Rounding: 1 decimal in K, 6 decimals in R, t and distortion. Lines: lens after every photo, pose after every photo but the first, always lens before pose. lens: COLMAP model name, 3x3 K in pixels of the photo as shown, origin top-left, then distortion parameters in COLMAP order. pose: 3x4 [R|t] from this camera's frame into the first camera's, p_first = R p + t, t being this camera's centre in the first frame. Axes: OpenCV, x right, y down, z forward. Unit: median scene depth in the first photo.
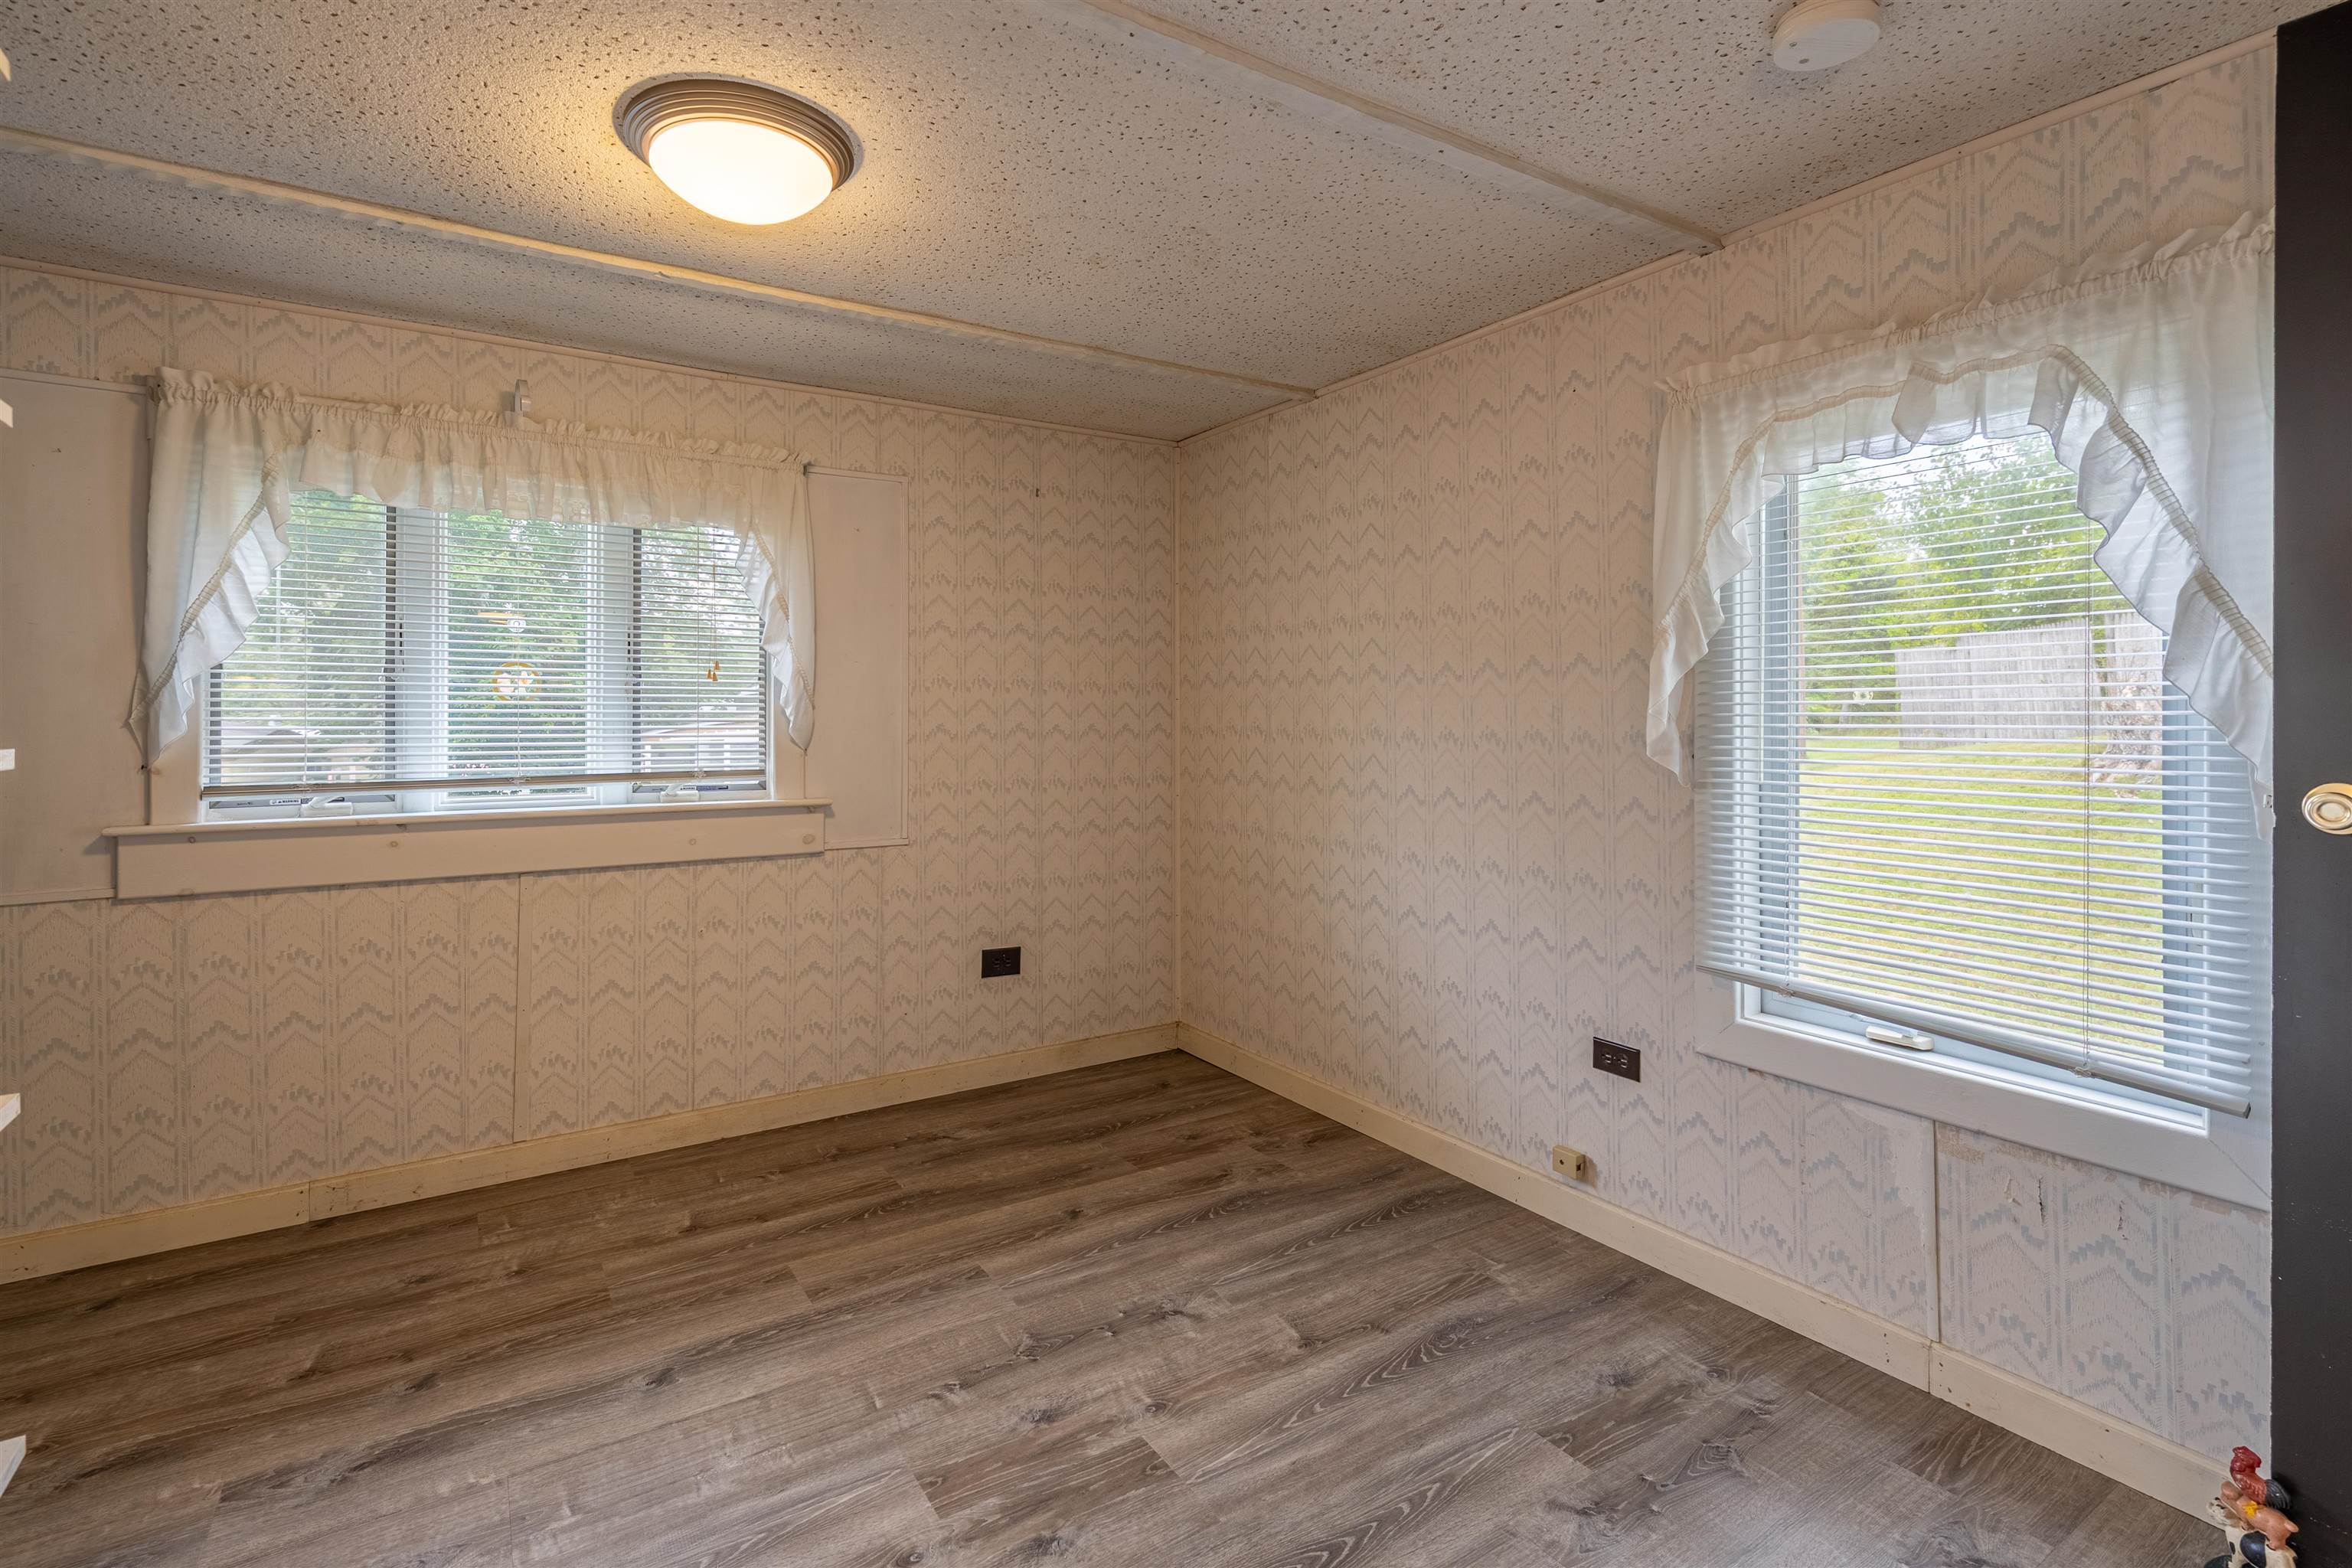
lens RADIAL K [[1081.3, 0, 1164.4], [0, 1081.3, 720.1], [0, 0, 1]] dist [-0.002076, 0.000225]
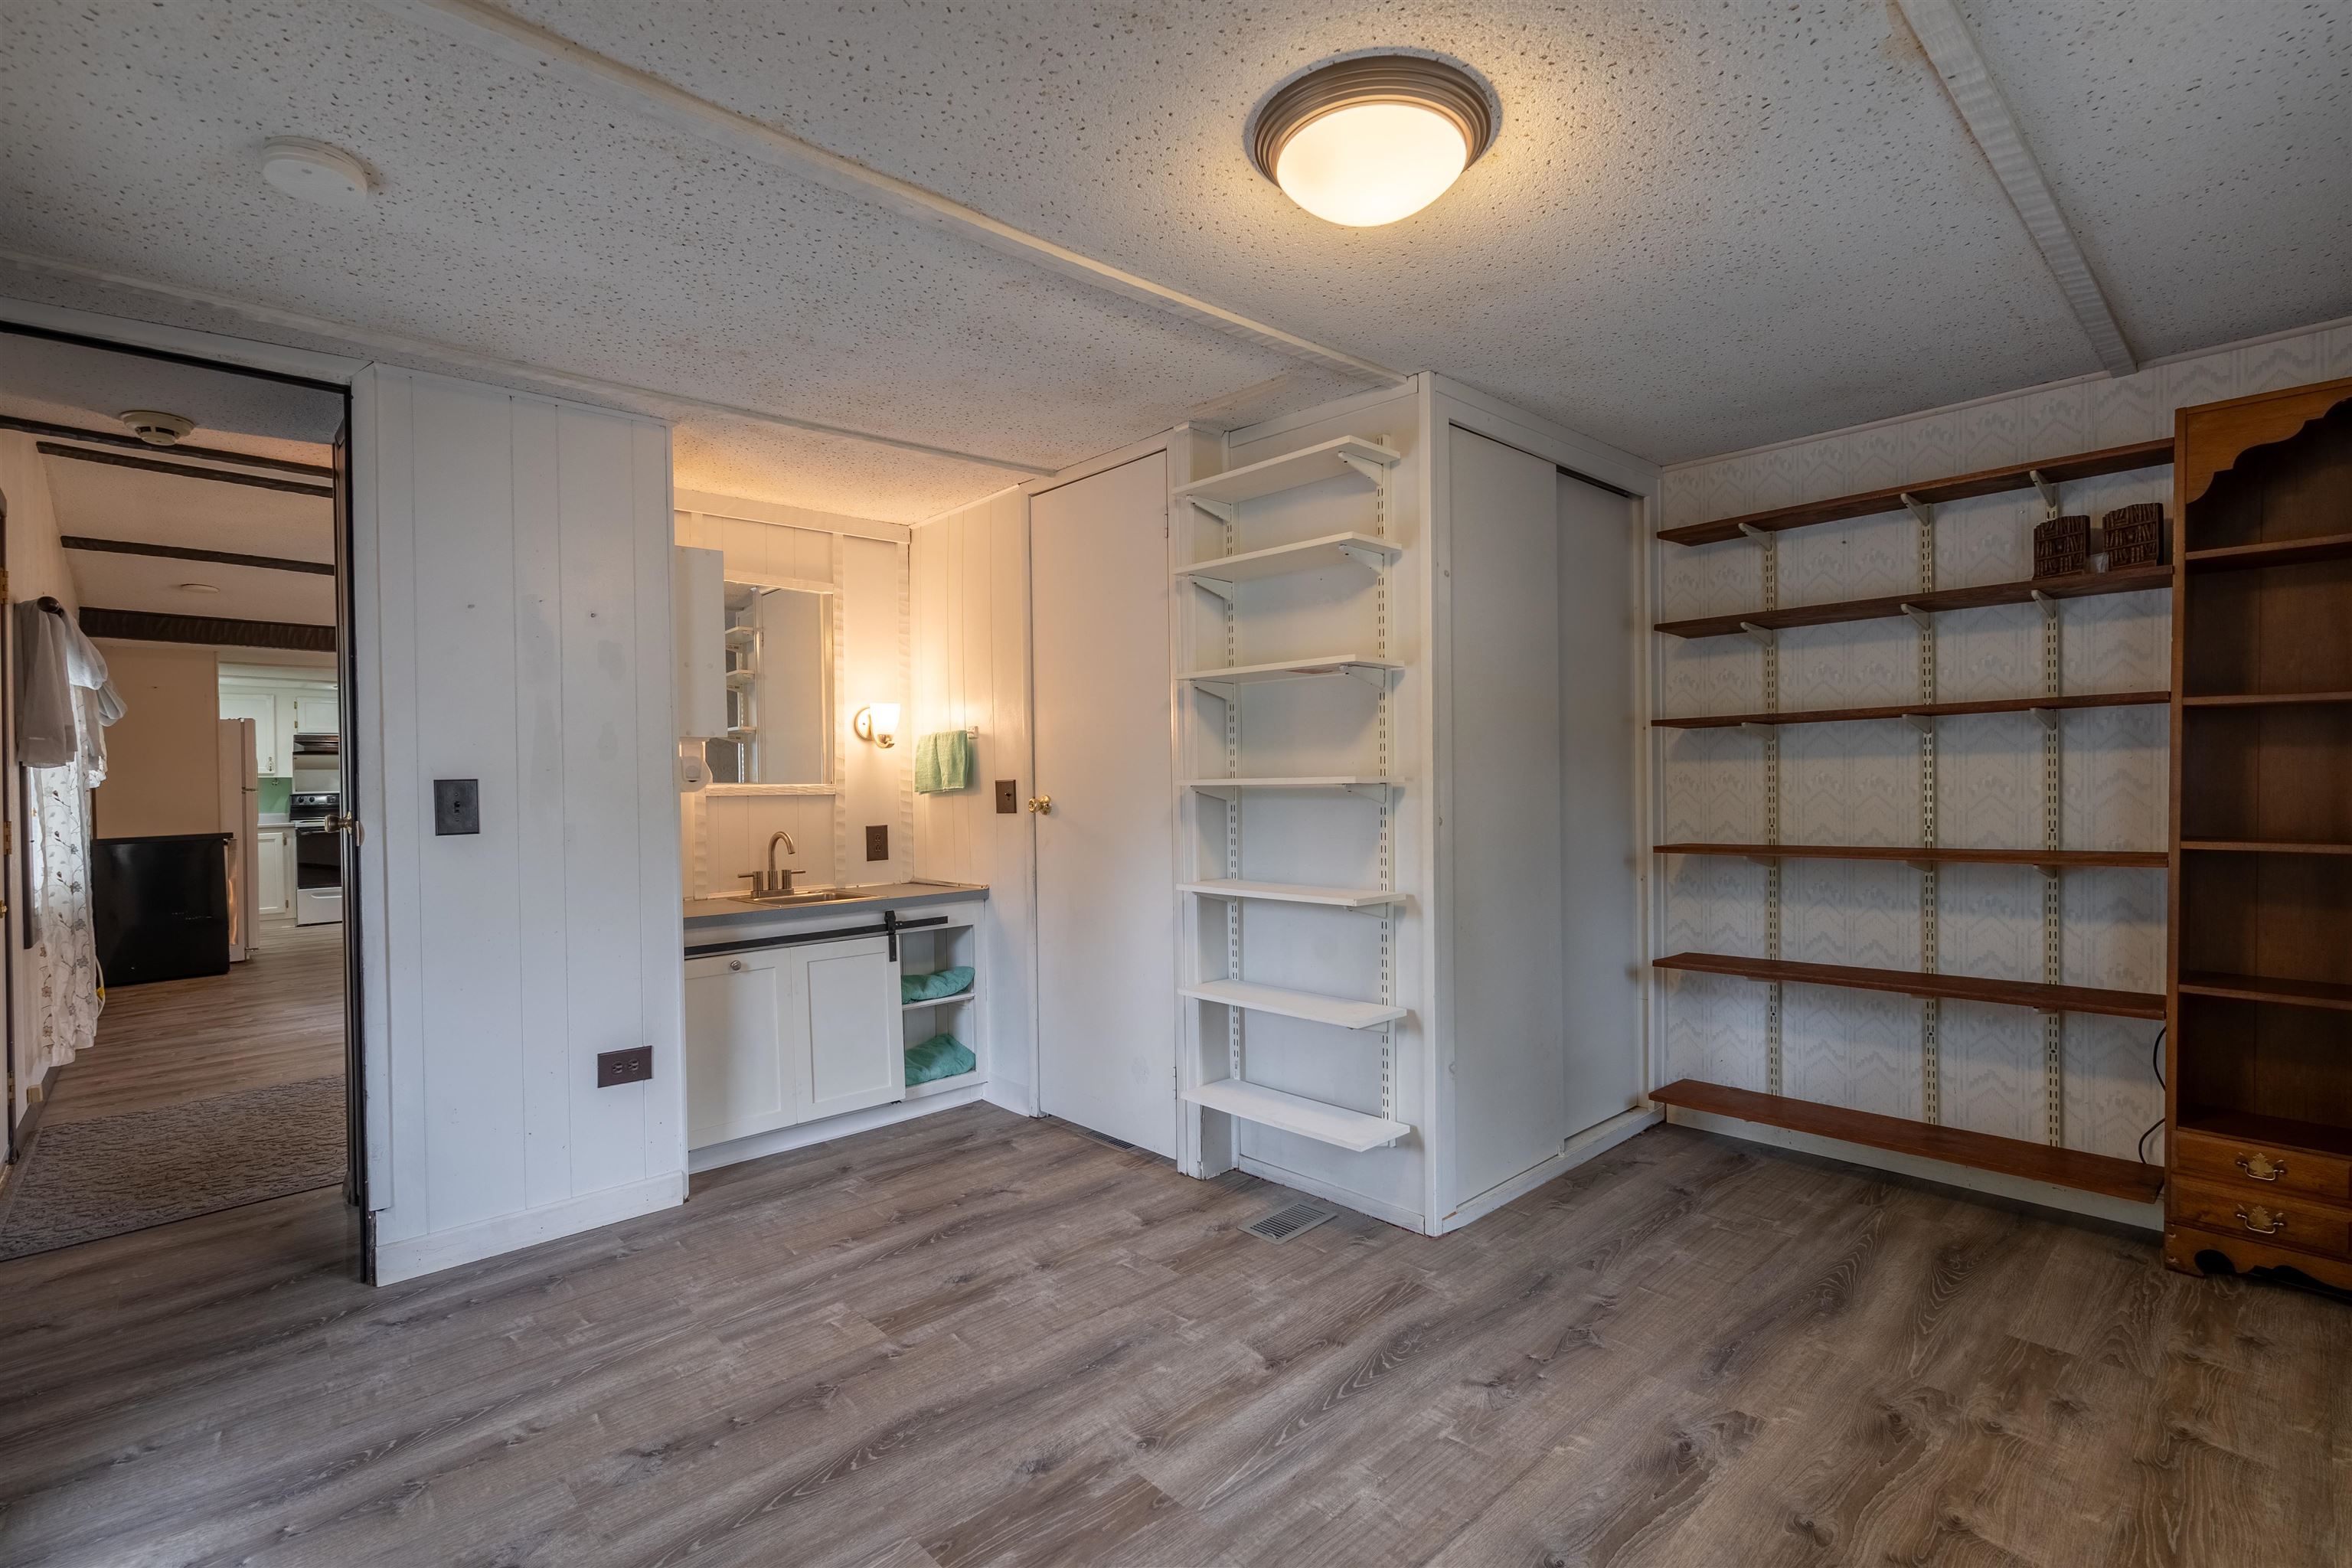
lens RADIAL K [[1068.9, 0, 1165.8], [0, 1068.9, 788.8], [0, 0, 1]] dist [0.000252, -0.000015]
pose [[-0.984839, 0.021776, -0.172099, -0.034371], [0.019843, 0.999719, 0.012944, 0.002376], [0.172332, 0.009332, -0.984995, 1.227821]]
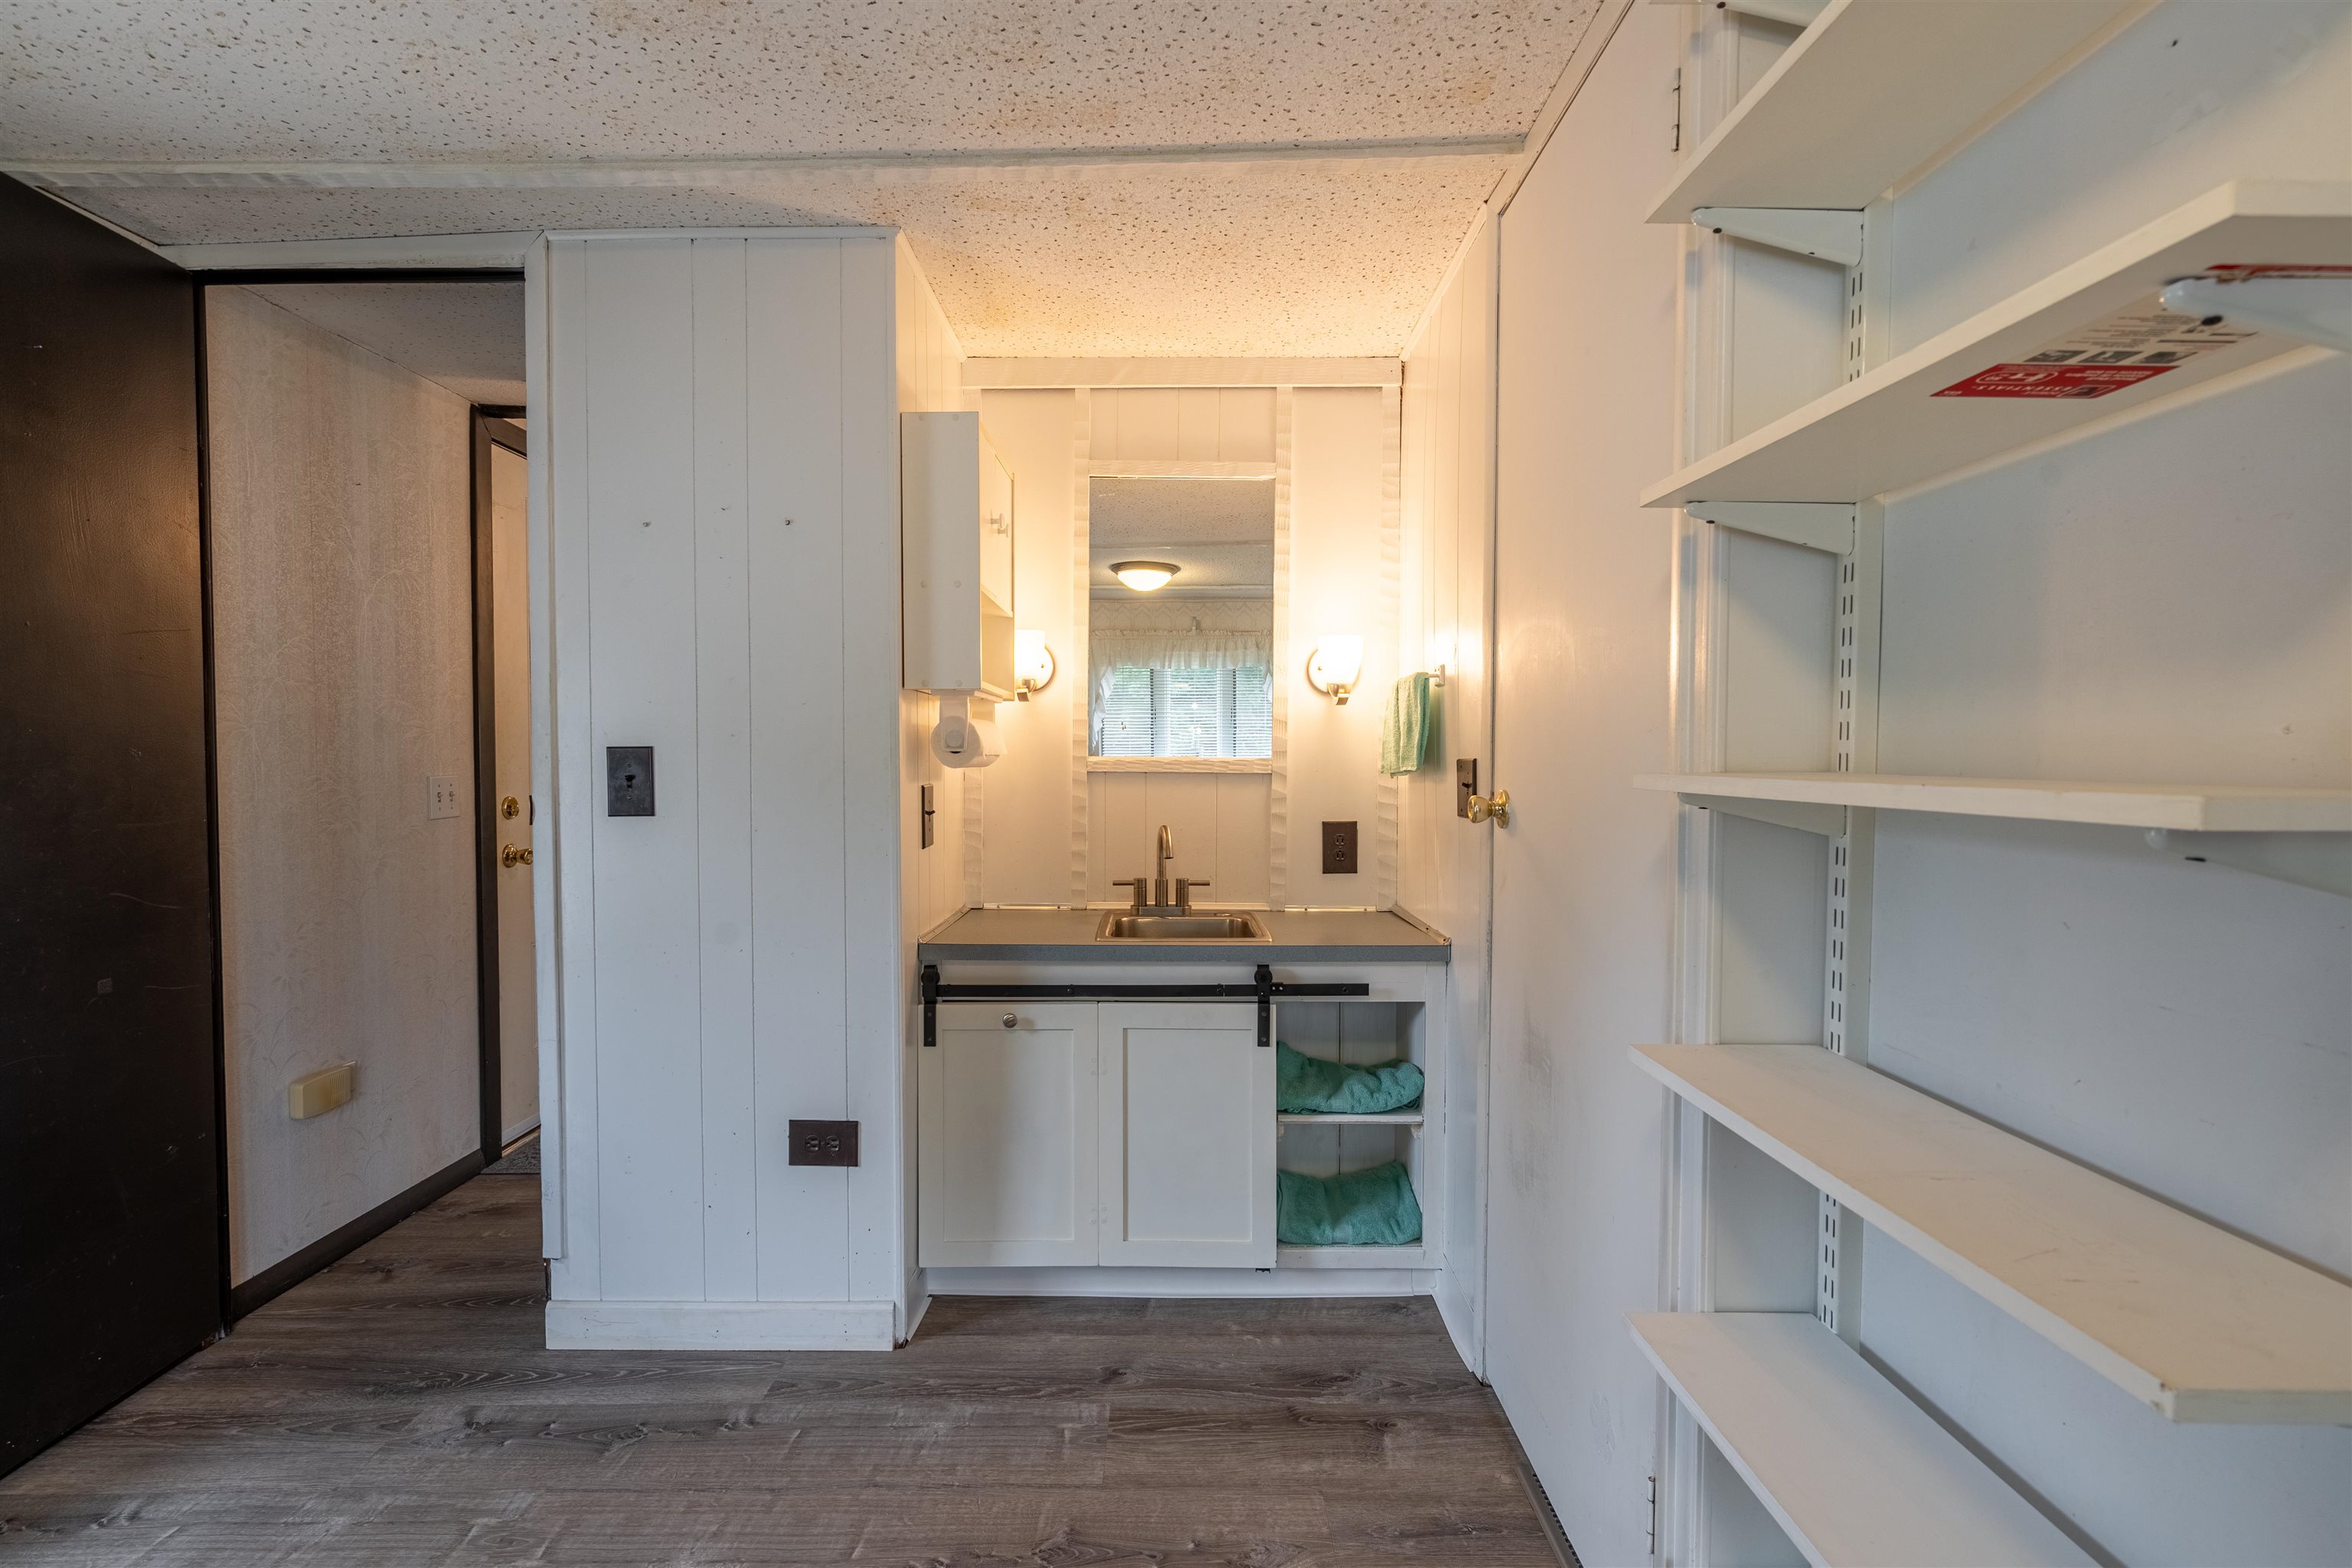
lens RADIAL K [[1068.9, 0, 1165.8], [0, 1068.9, 788.8], [0, 0, 1]] dist [0.000252, -0.000015]
pose [[-0.837189, -0.016503, 0.546665, -0.308638], [0.003772, 0.999347, 0.035946, -0.002211], [-0.546901, 0.032155, -0.836580, 0.596184]]
